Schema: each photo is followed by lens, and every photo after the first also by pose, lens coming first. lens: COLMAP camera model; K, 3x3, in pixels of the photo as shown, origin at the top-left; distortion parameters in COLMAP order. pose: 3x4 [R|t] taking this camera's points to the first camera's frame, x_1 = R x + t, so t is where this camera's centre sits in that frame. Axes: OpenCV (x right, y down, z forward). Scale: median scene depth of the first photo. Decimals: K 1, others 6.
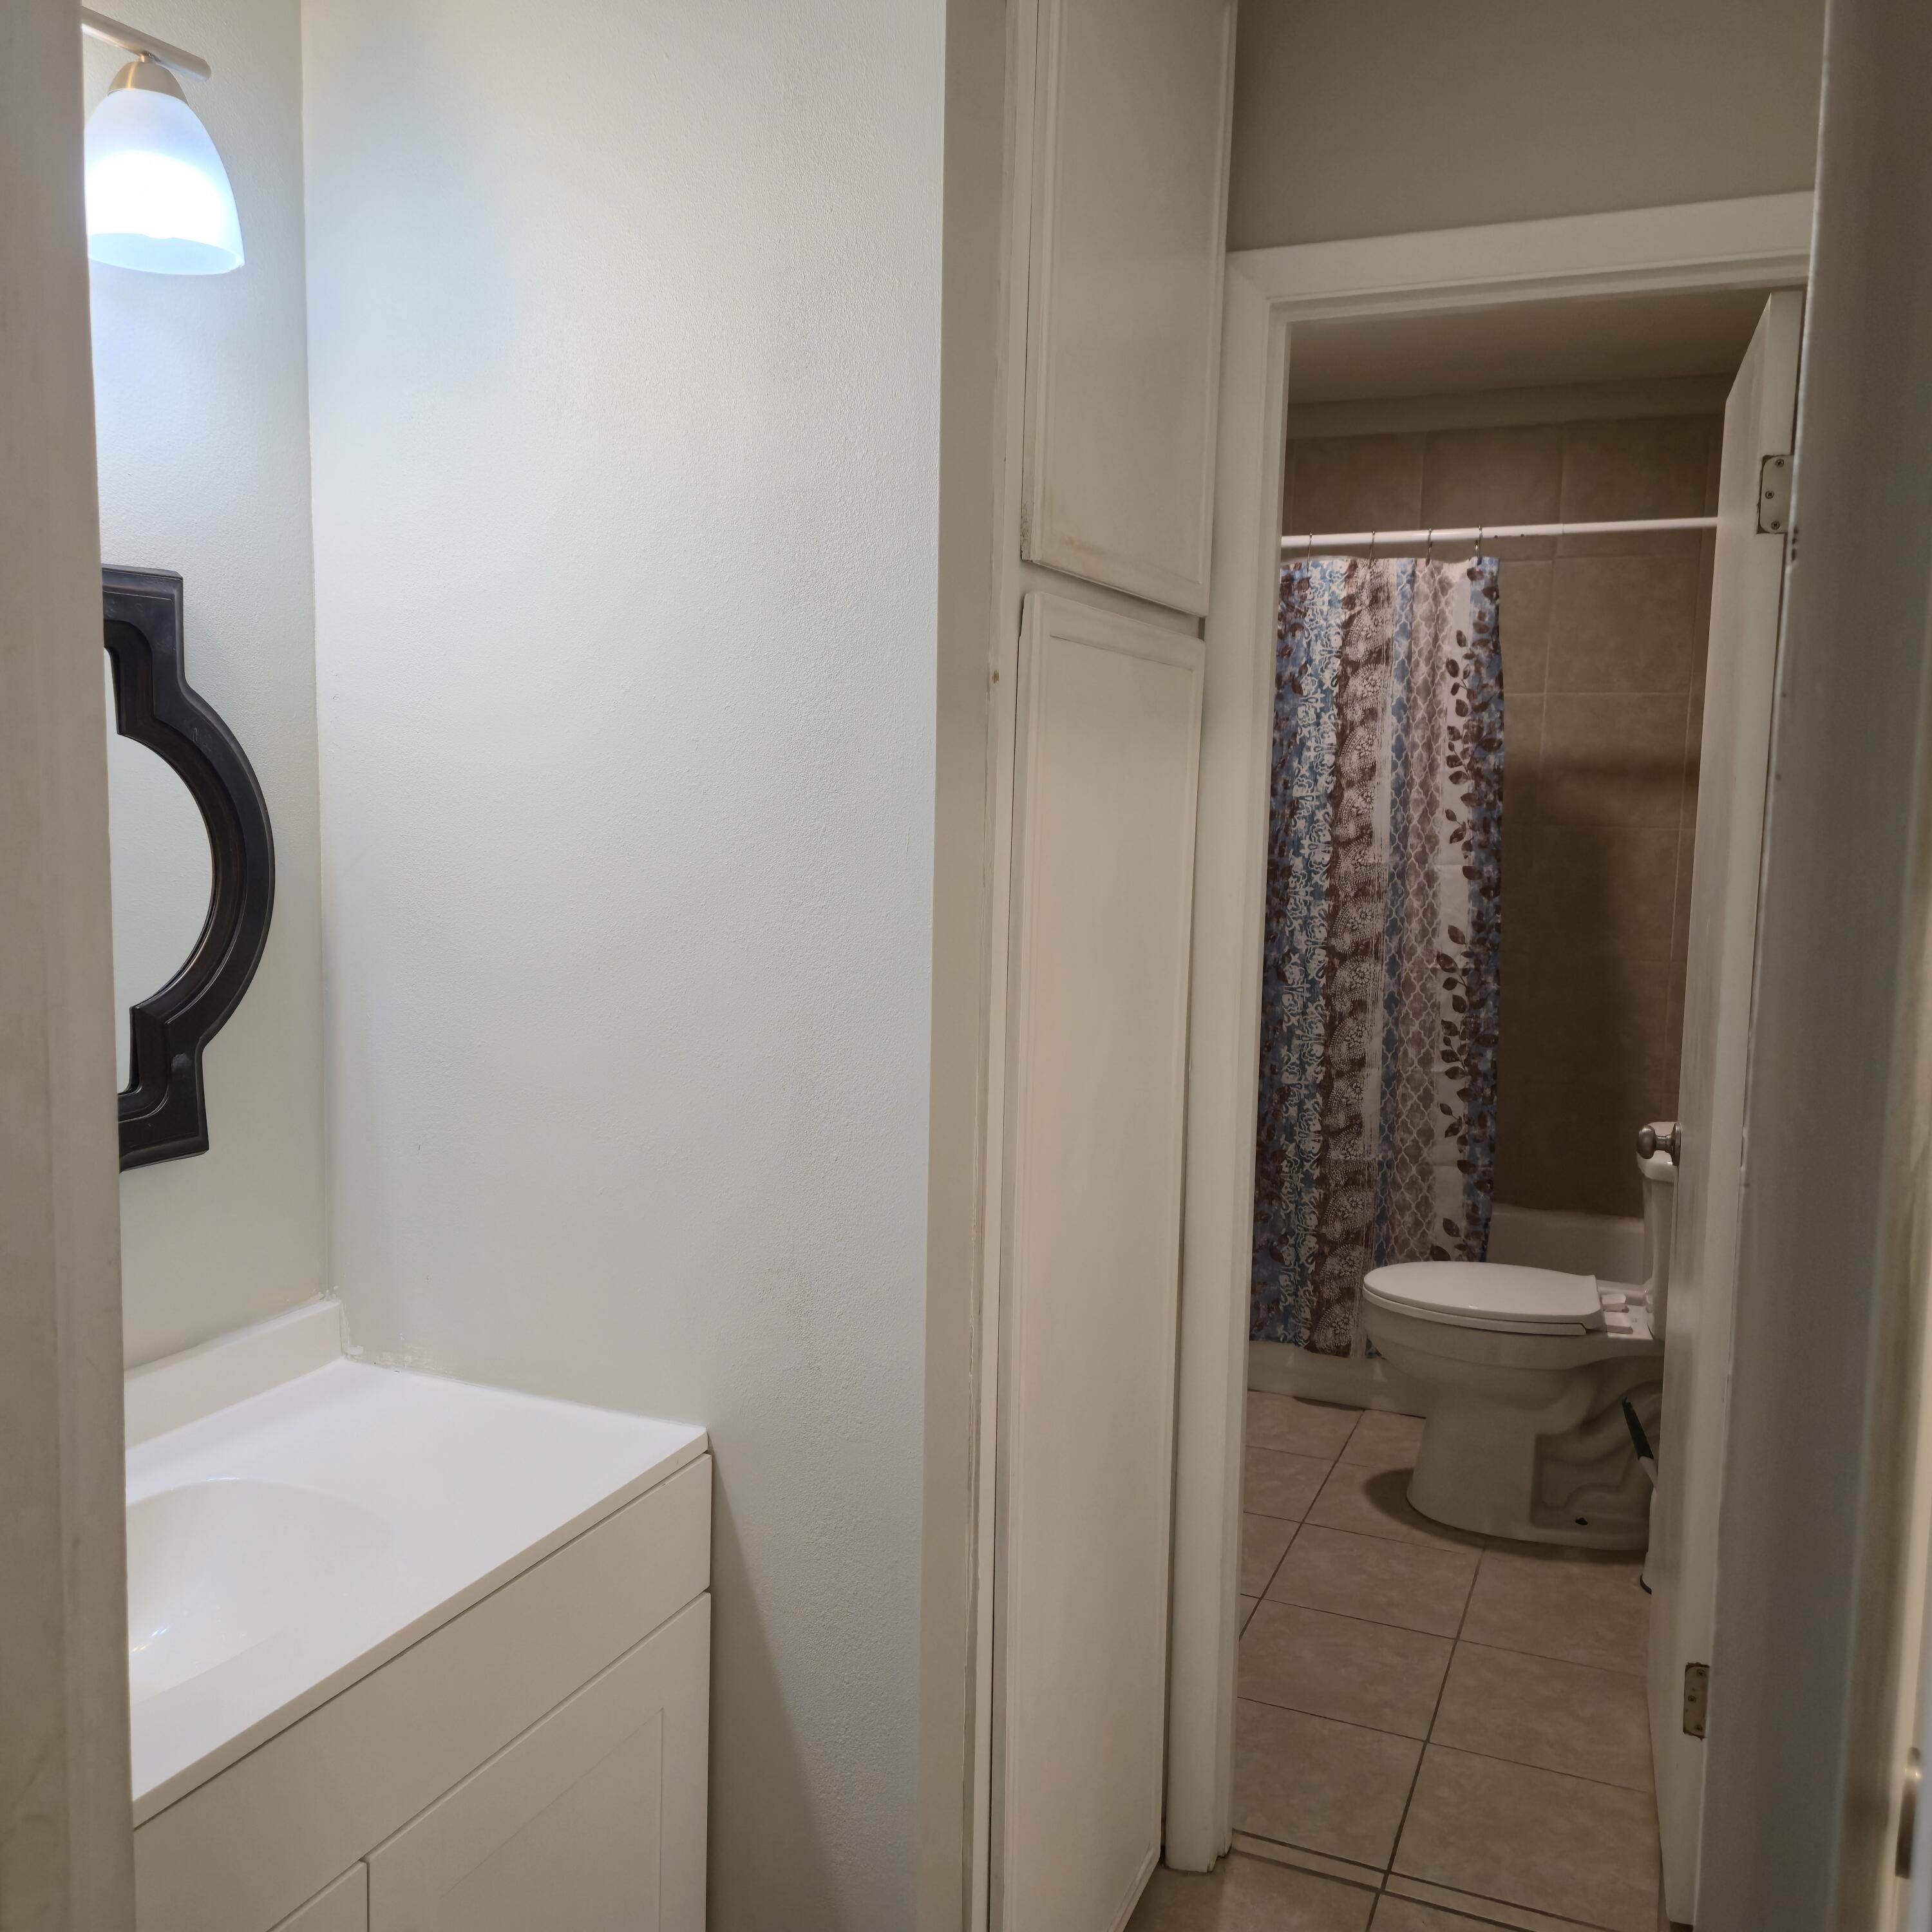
lens RADIAL K [[1744.2, 0, 961.7], [0, 1744.2, 947.7], [0, 0, 1]] dist [0.072452, 0.004708]
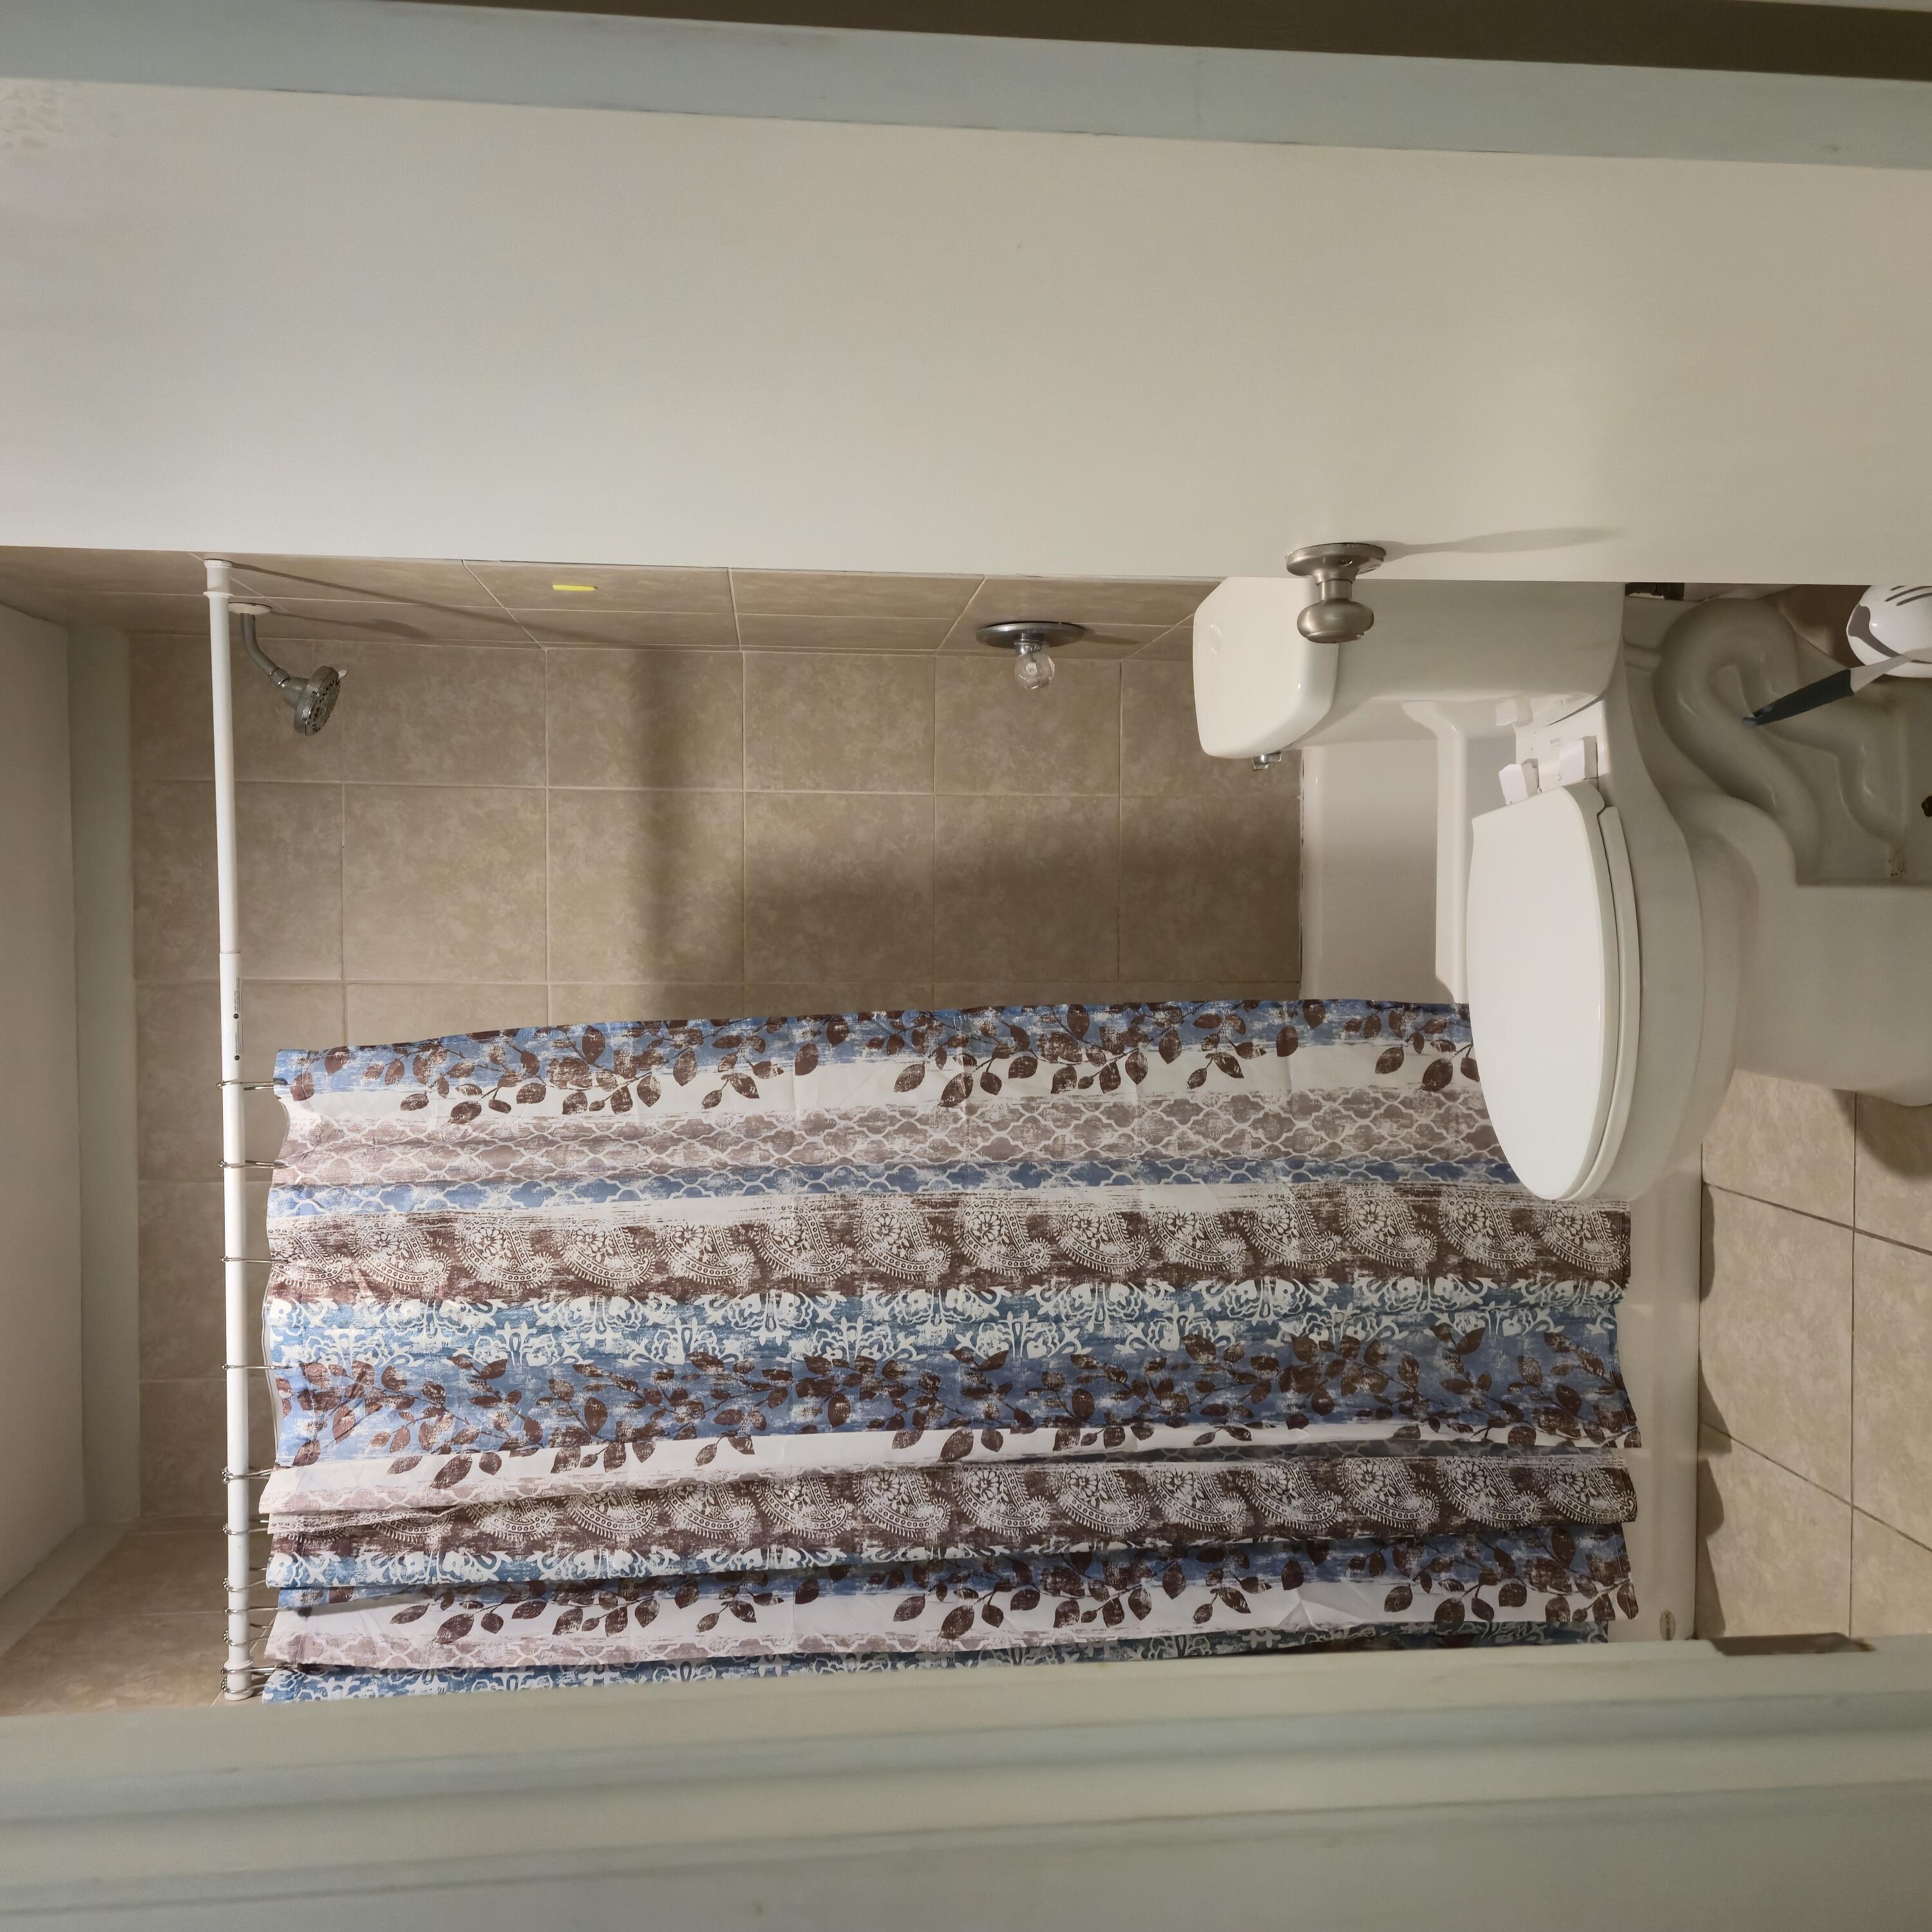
lens RADIAL K [[1744.2, 0, 953.9], [0, 1744.2, 969.7], [0, 0, 1]] dist [0.072452, 0.004708]
pose [[-0.060592, -0.936480, 0.345446, 0.107146], [0.998157, -0.058020, 0.017791, -0.000540], [0.003382, 0.345888, 0.938270, 0.418277]]
